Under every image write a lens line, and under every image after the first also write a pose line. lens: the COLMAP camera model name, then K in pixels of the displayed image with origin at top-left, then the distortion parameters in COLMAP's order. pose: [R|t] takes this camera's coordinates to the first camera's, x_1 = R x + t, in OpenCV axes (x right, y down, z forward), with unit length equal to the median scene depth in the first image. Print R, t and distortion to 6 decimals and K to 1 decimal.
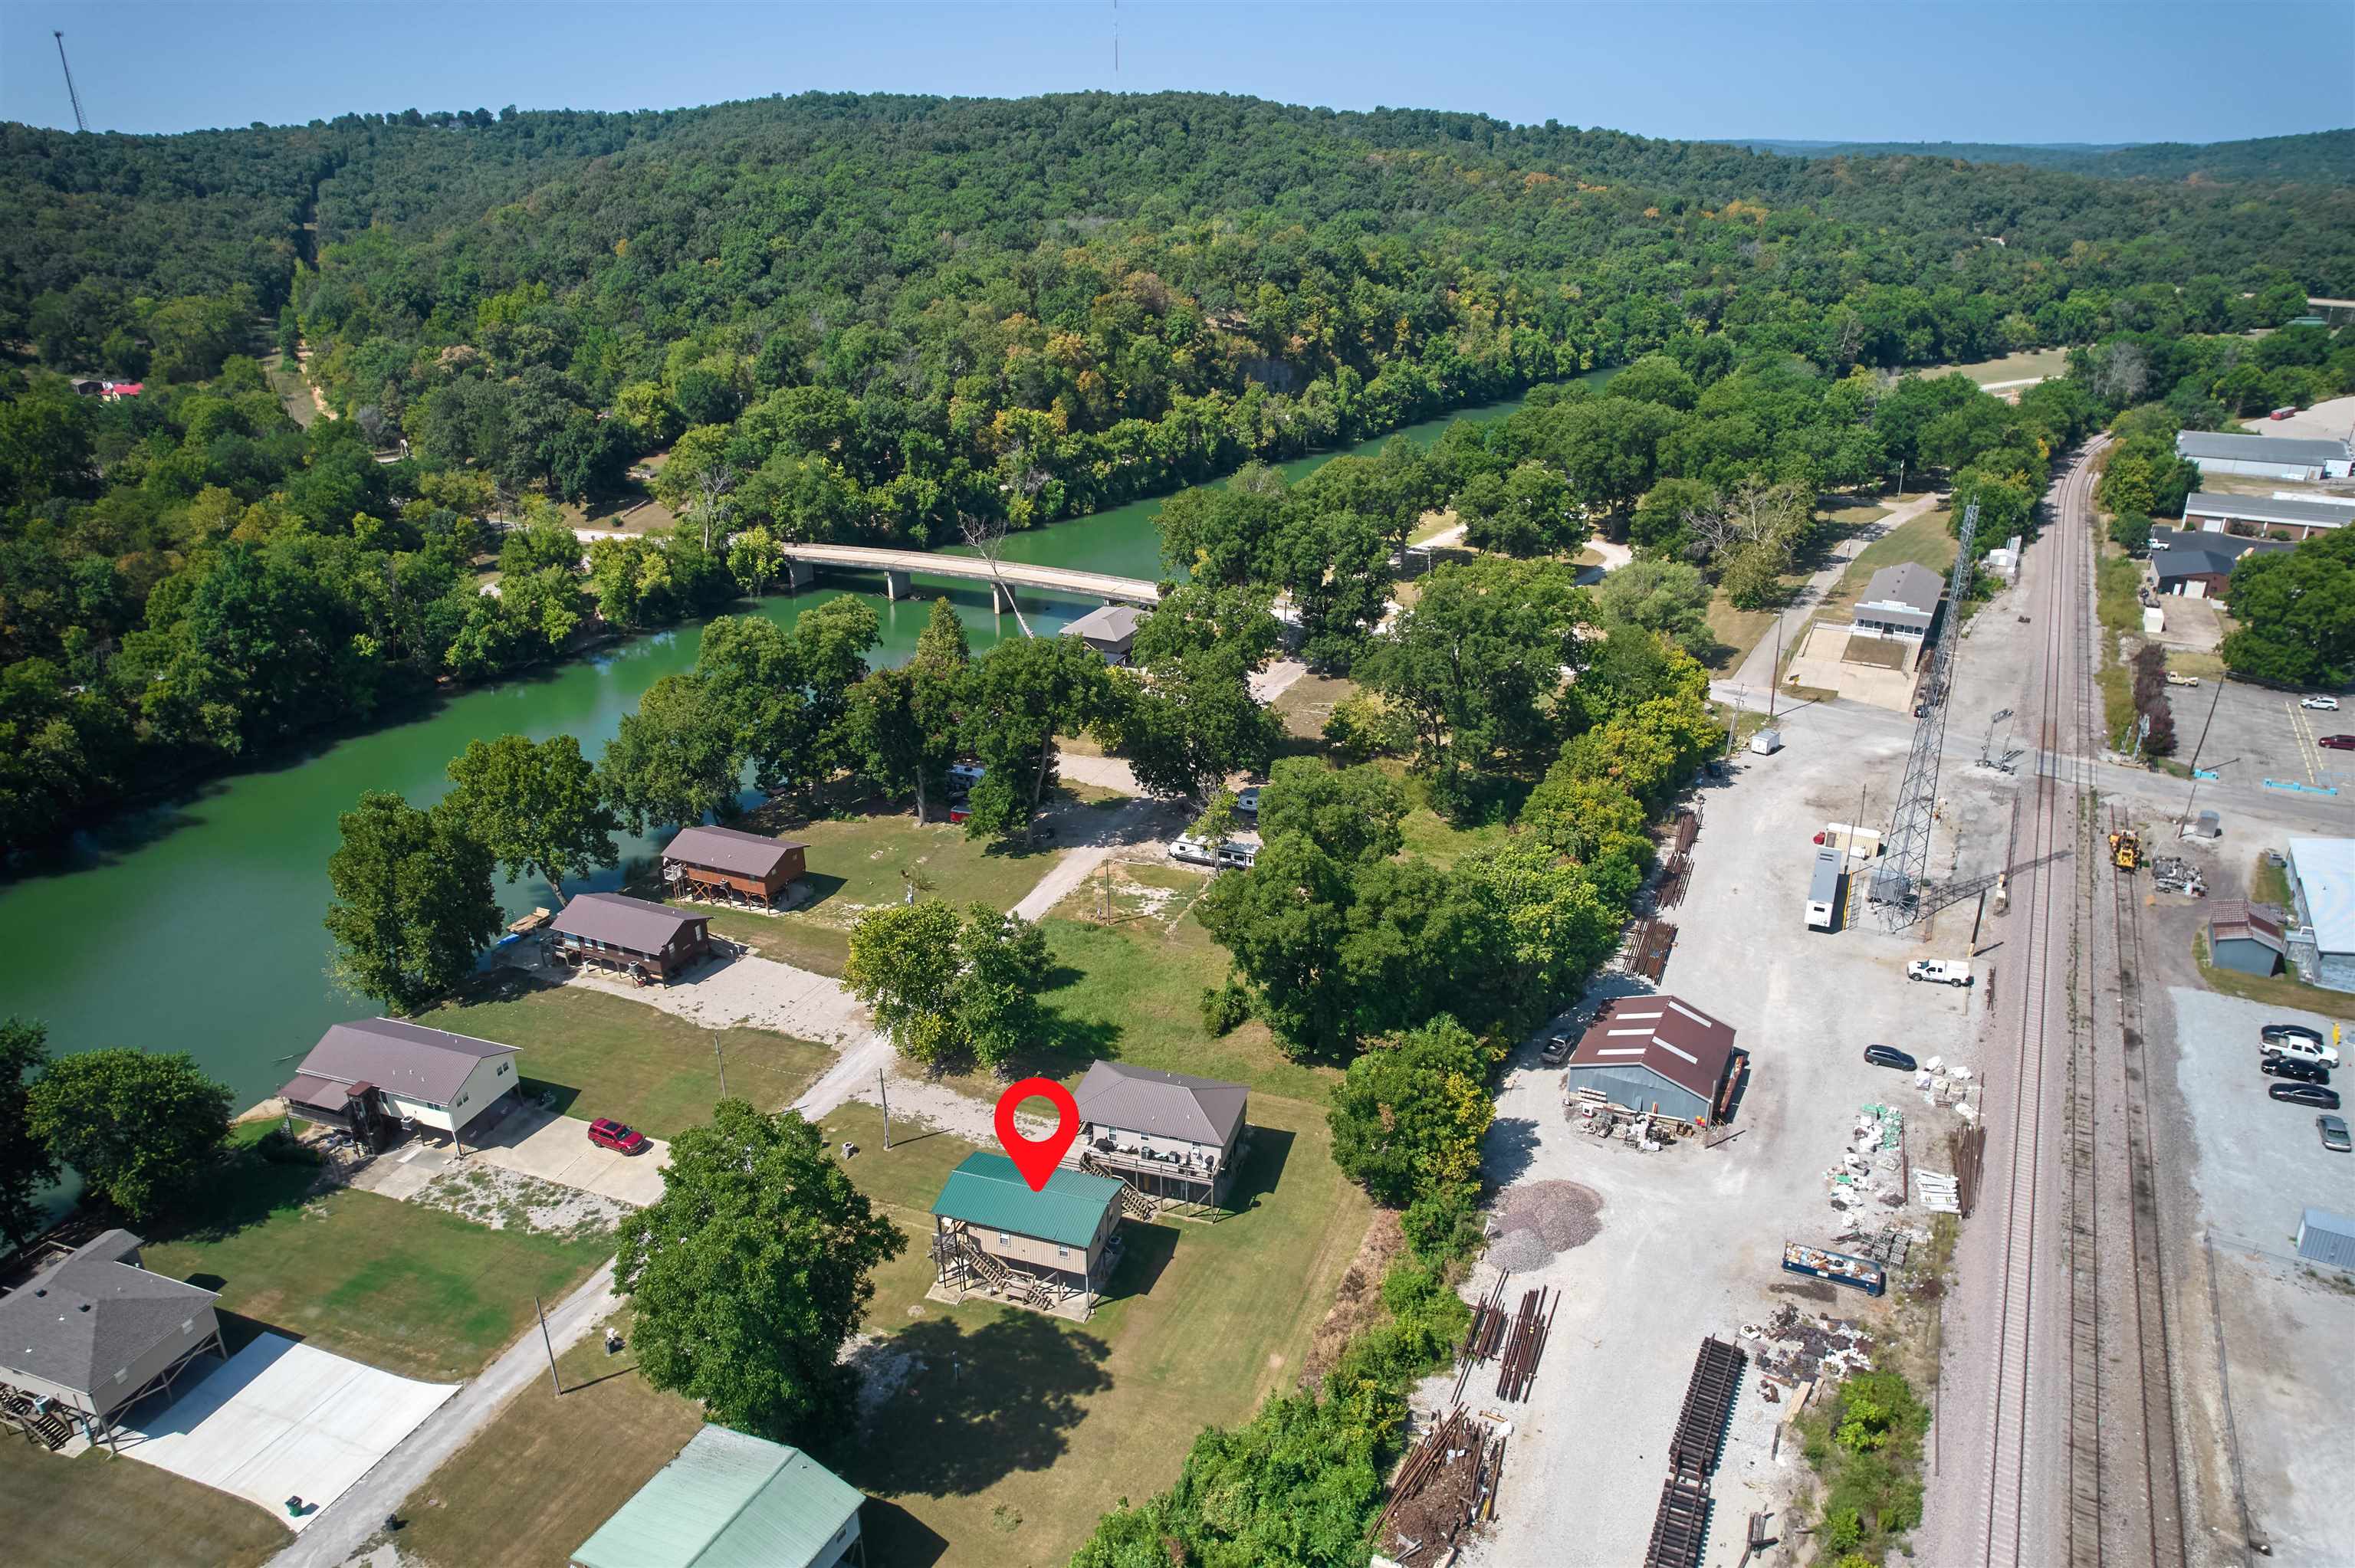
lens RADIAL K [[1513.5, 0, 1177.5], [0, 1513.5, 784.0], [0, 0, 1]] dist [-0.087348, 0.077643]
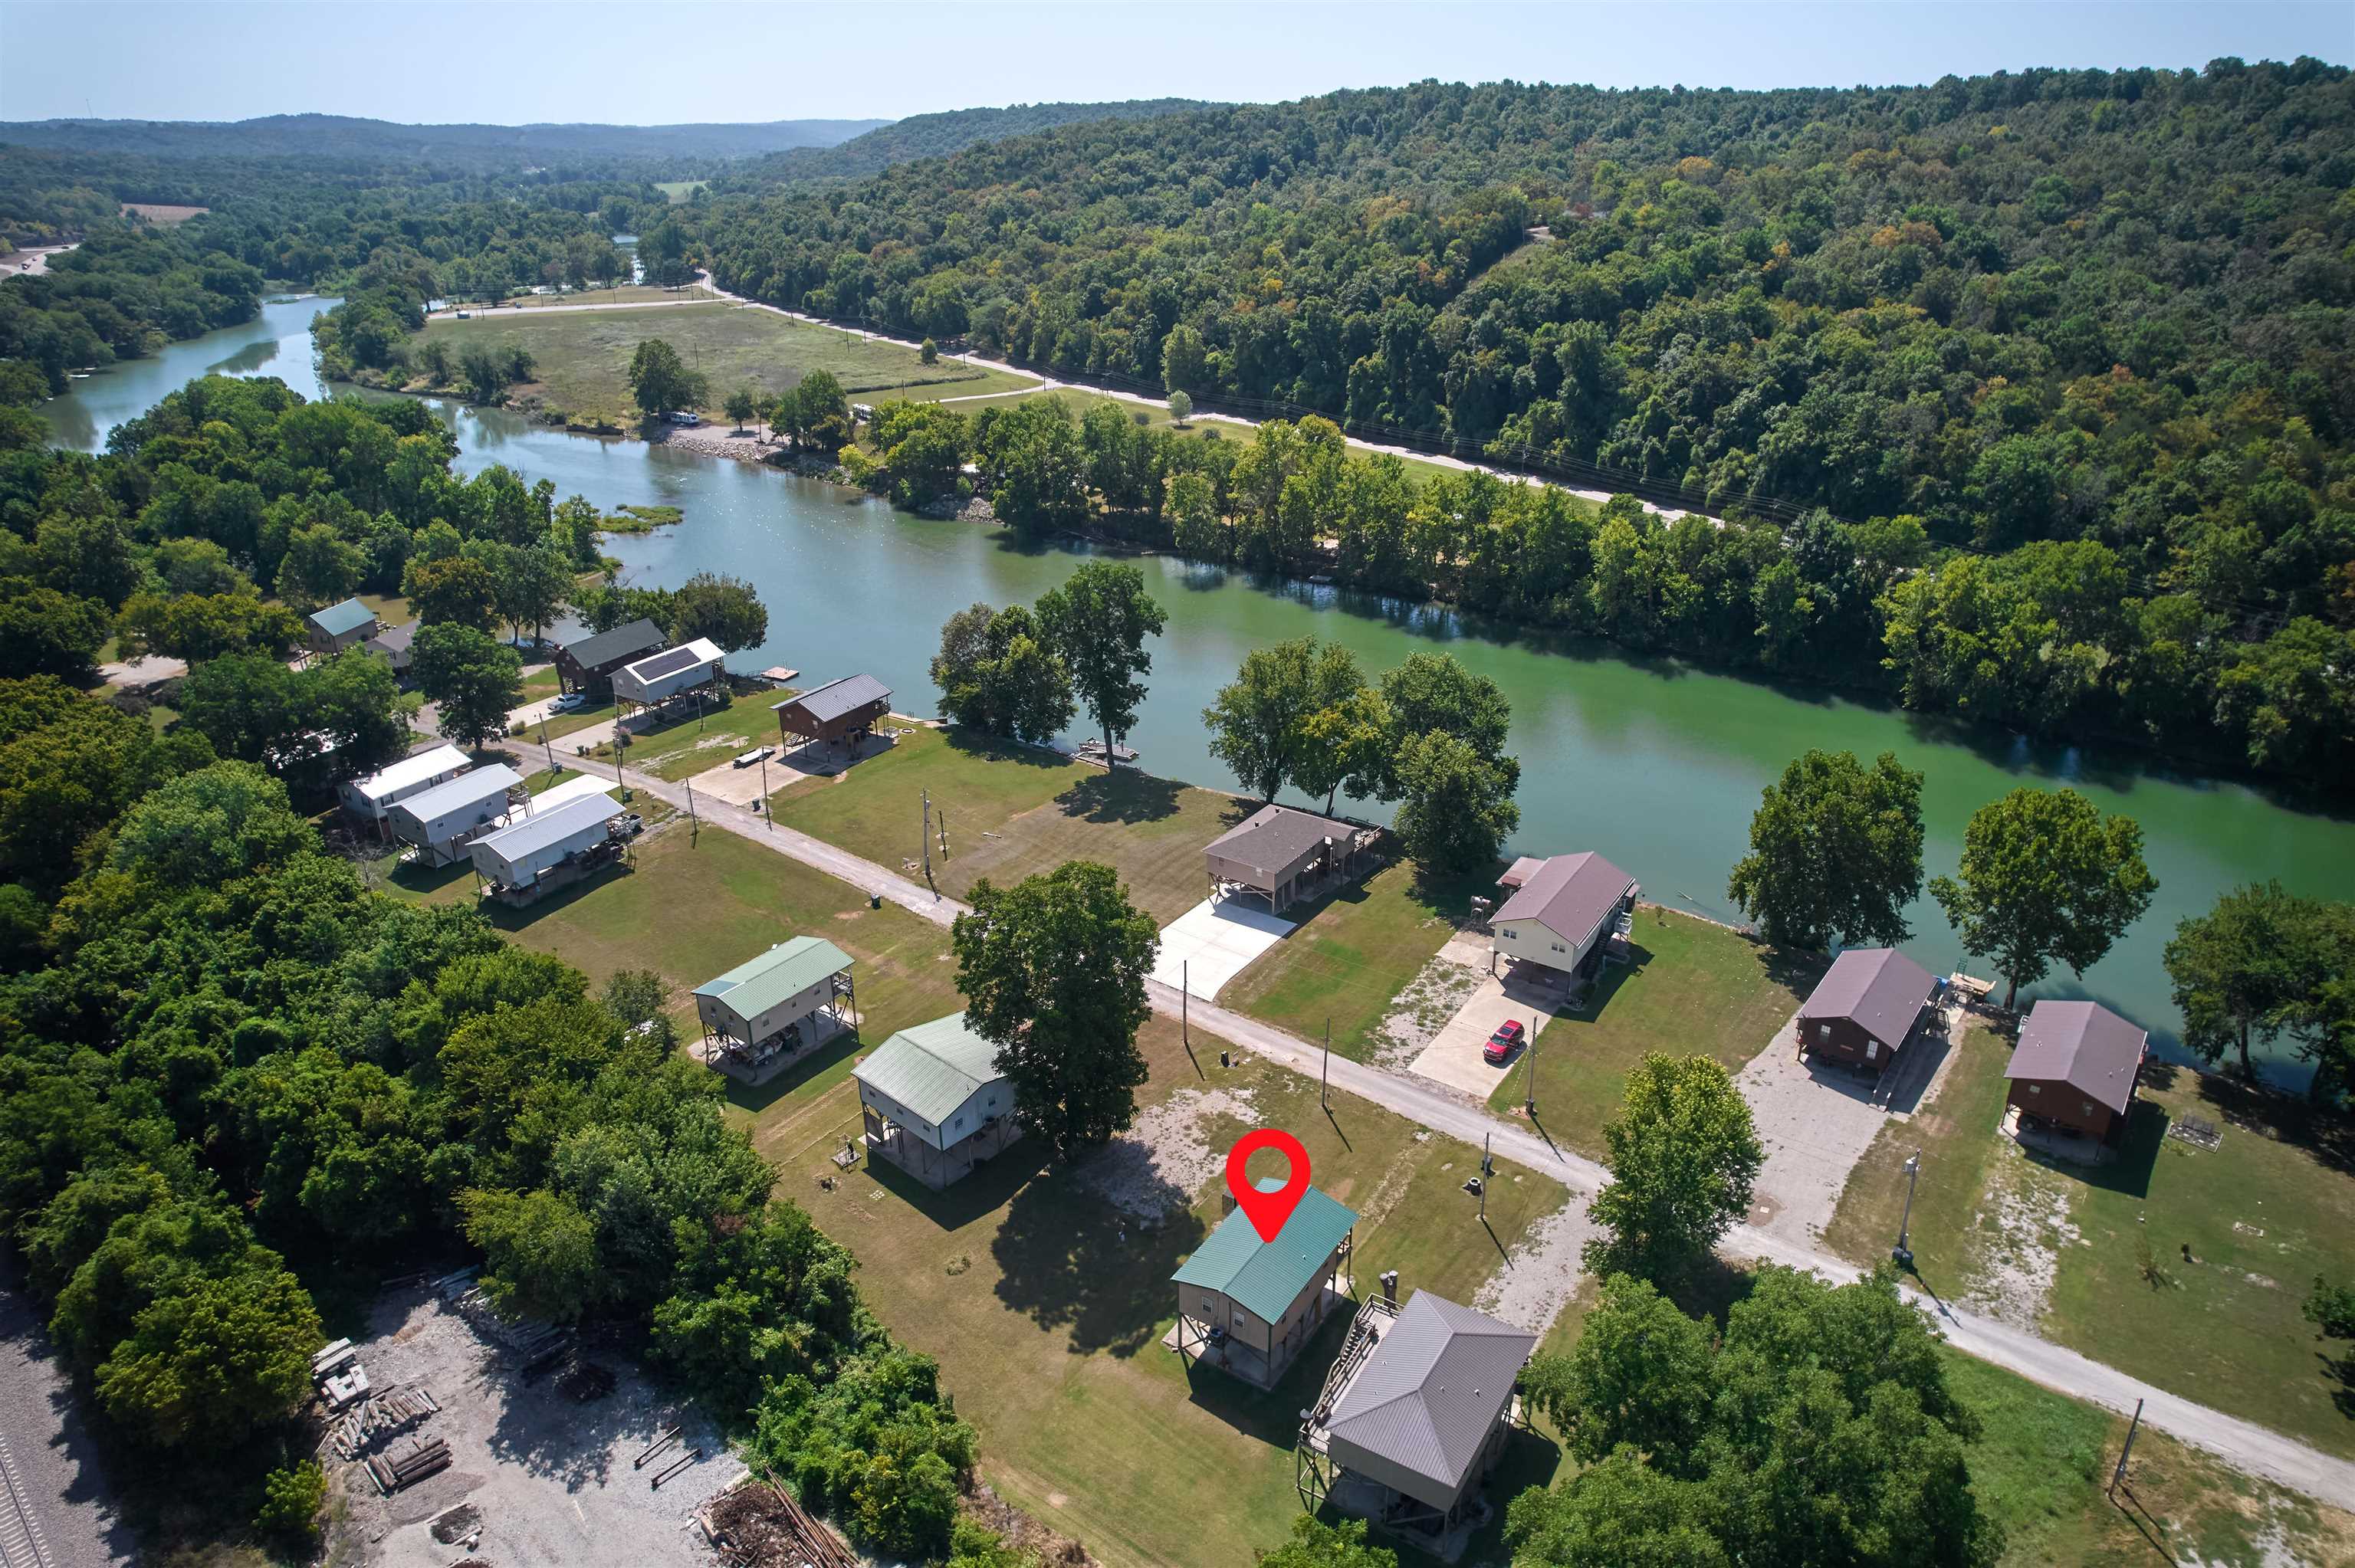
lens RADIAL K [[1499.7, 0, 1177.5], [0, 1499.7, 784.0], [0, 0, 1]] dist [-0.049530, -0.000776]
pose [[-0.235054, 0.419236, -0.876921, 0.567335], [-0.371607, 0.794898, 0.479630, -0.353592], [0.898141, 0.438609, -0.031053, 0.795537]]
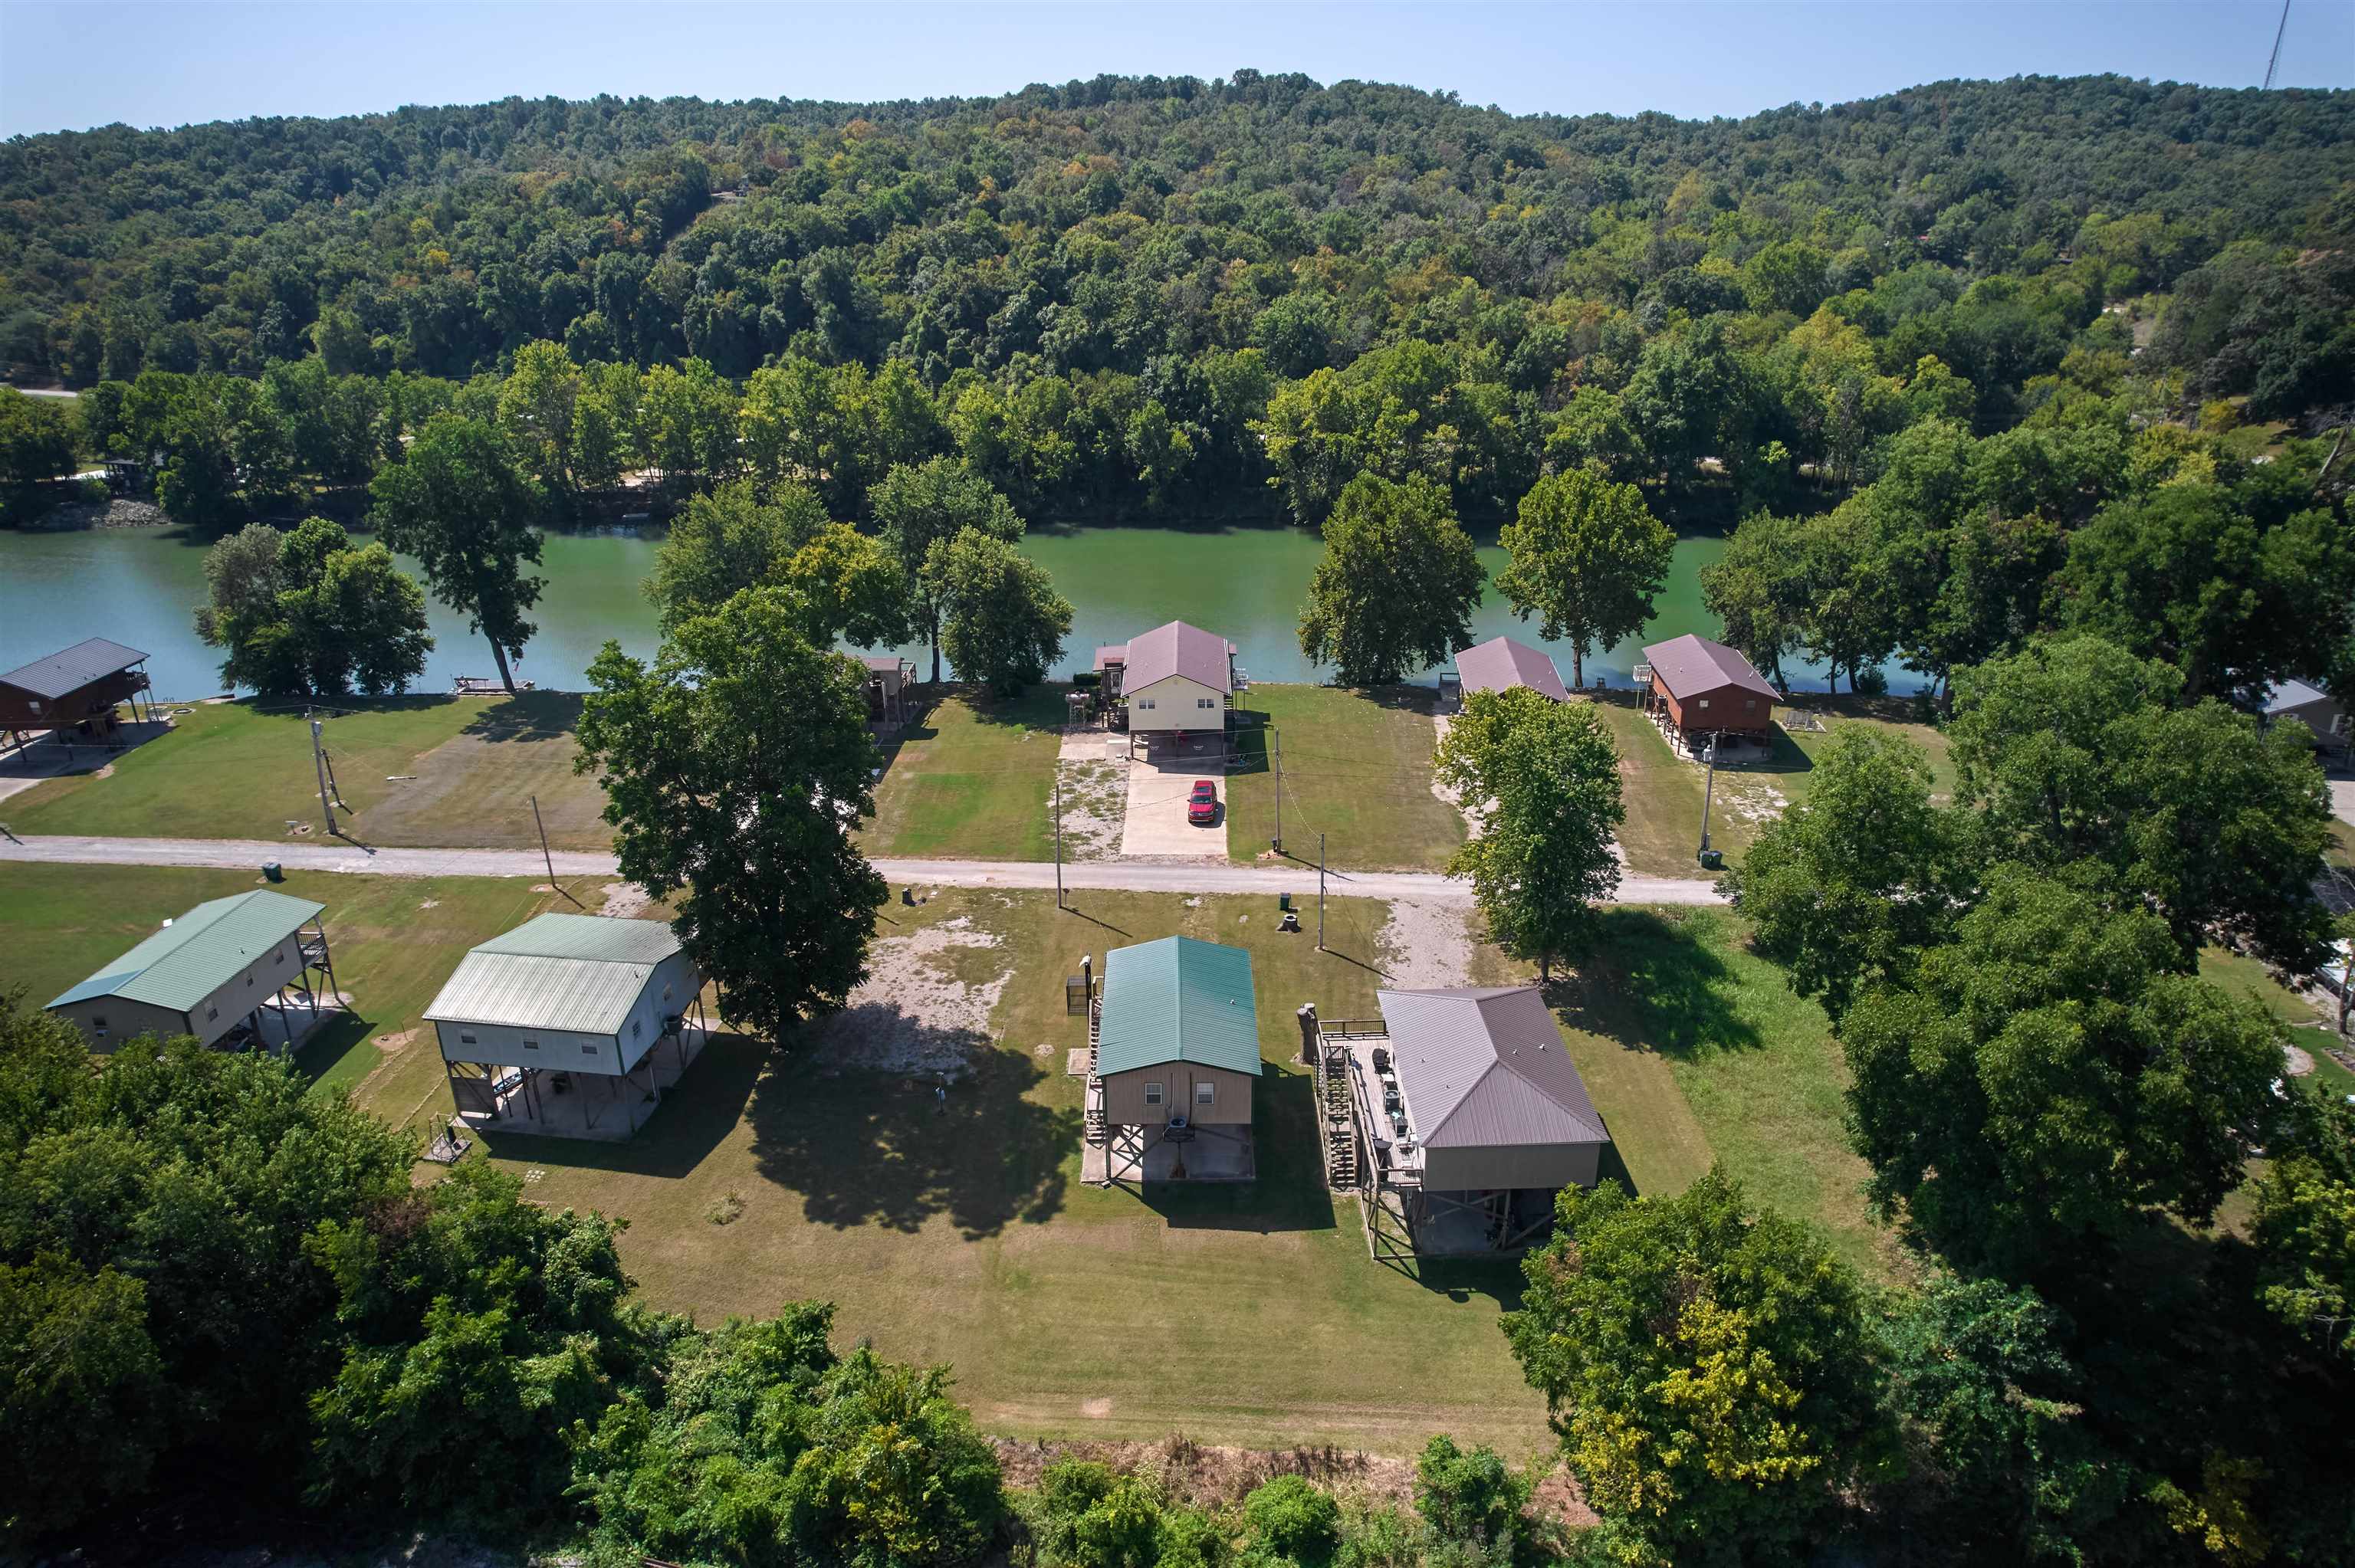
lens RADIAL K [[1513.5, 0, 1177.5], [0, 1513.5, 784.0], [0, 0, 1]] dist [-0.087348, 0.077643]
pose [[0.335960, 0.362084, -0.869498, 0.435402], [-0.367140, 0.900478, 0.233128, 0.019236], [0.867375, 0.240906, 0.435460, 0.627868]]
